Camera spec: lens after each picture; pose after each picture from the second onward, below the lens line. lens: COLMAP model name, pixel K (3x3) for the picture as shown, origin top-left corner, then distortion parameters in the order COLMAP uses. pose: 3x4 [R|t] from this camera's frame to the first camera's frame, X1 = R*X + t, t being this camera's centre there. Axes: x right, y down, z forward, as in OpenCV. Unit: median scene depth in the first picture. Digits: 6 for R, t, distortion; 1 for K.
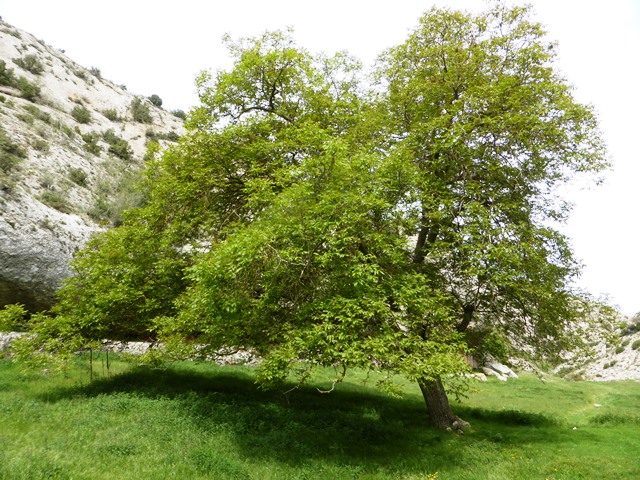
lens RADIAL K [[452.7, 0, 319.8], [0, 452.7, 236.0], [0, 0, 1]] dist [-0.008692, 0.005020]
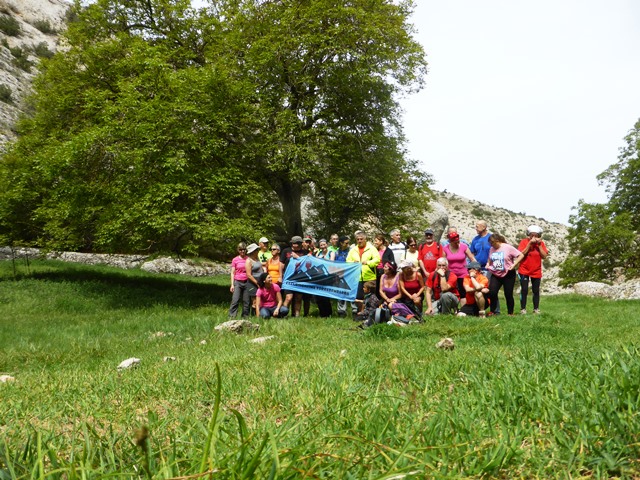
lens RADIAL K [[467.2, 0, 320.7], [0, 467.2, 243.5], [0, 0, 1]] dist [-0.004777, 0.005226]
pose [[0.999143, -0.005059, 0.041074, 0.087573], [-0.001951, 0.985641, 0.168844, 0.015143], [-0.041338, -0.168780, 0.984787, -0.071471]]
